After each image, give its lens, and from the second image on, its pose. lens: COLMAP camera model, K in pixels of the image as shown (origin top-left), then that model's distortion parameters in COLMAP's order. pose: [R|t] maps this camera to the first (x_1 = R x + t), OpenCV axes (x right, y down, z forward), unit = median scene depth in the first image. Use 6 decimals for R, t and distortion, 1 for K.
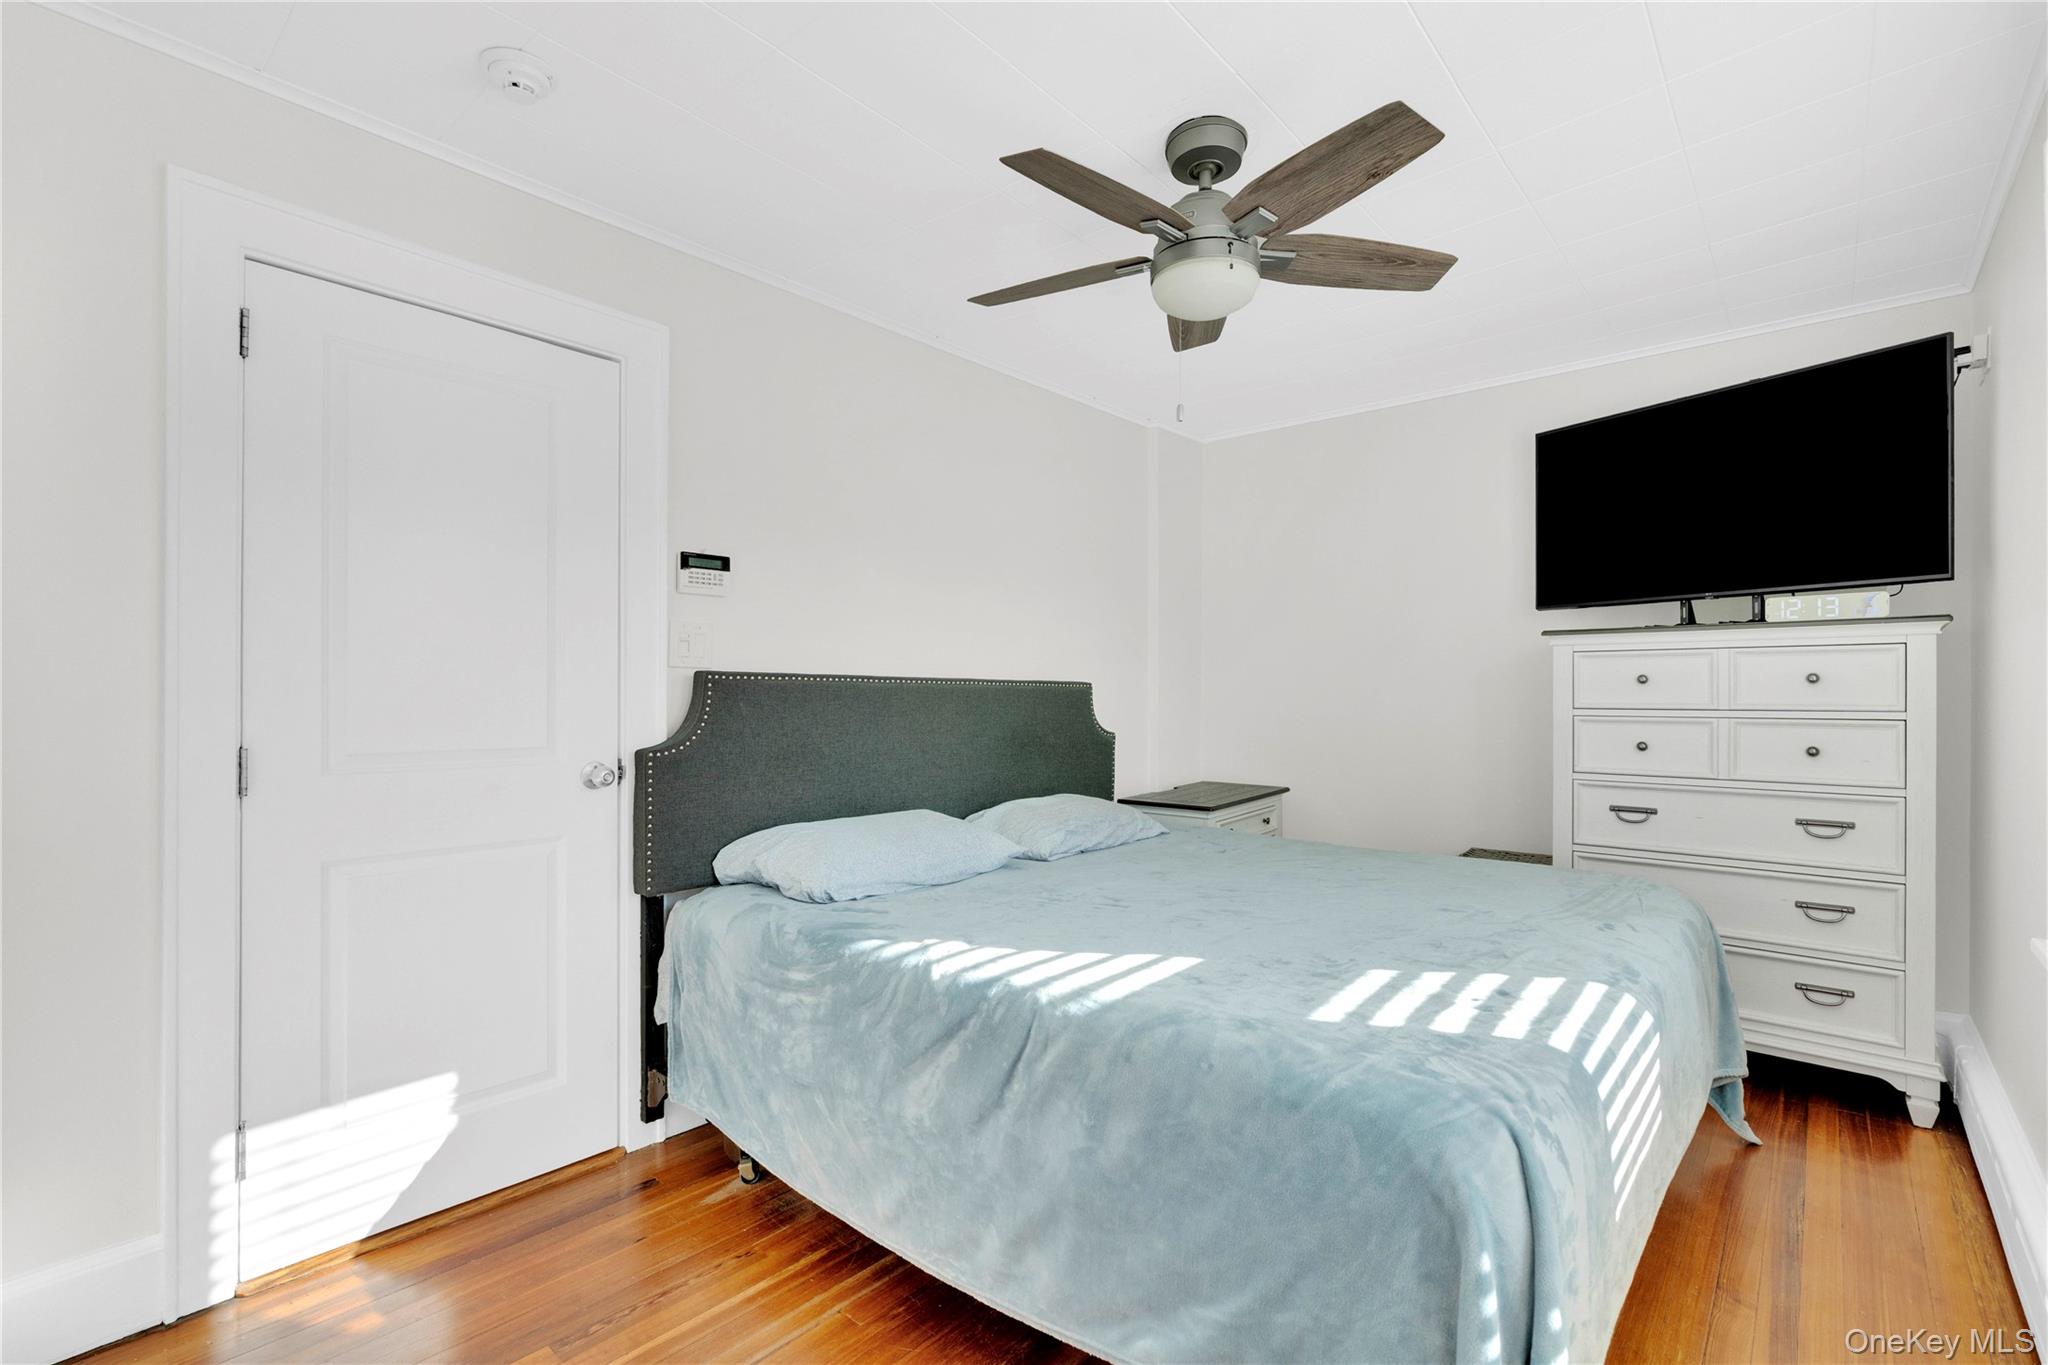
lens RADIAL K [[939.8, 0, 1019.4], [0, 939.8, 691.8], [0, 0, 1]] dist [-0.012497, 0.005513]
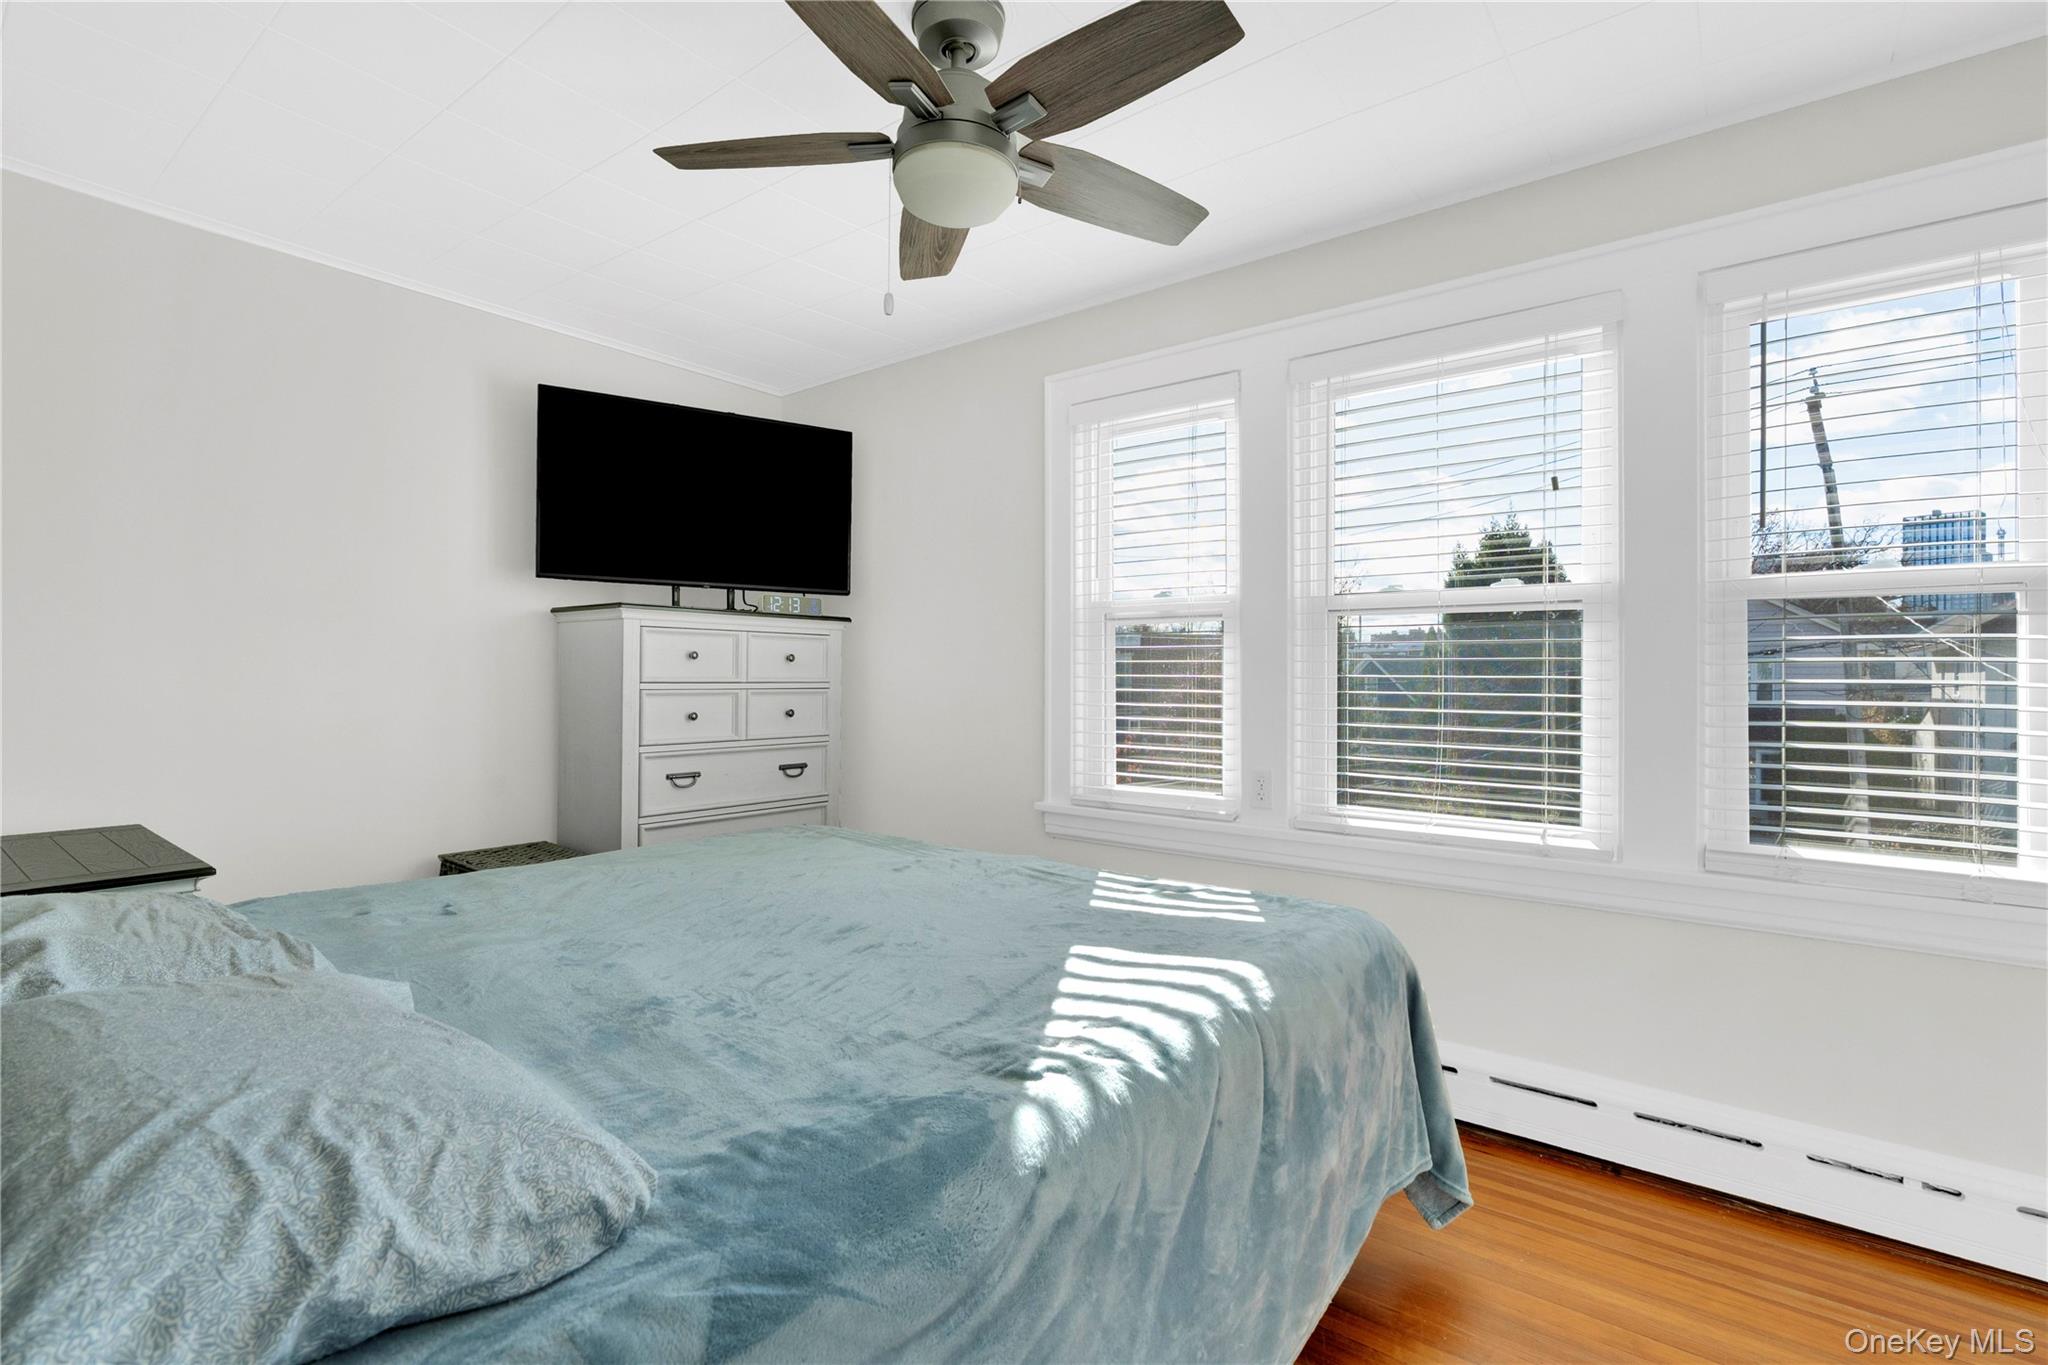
lens RADIAL K [[939.8, 0, 1012.5], [0, 939.8, 681.9], [0, 0, 1]] dist [-0.012497, 0.005513]
pose [[-0.057200, -0.004164, 0.998354, -0.467803], [-0.006359, 0.999973, 0.003807, 0.011499], [-0.998342, -0.006131, -0.057225, 0.710802]]
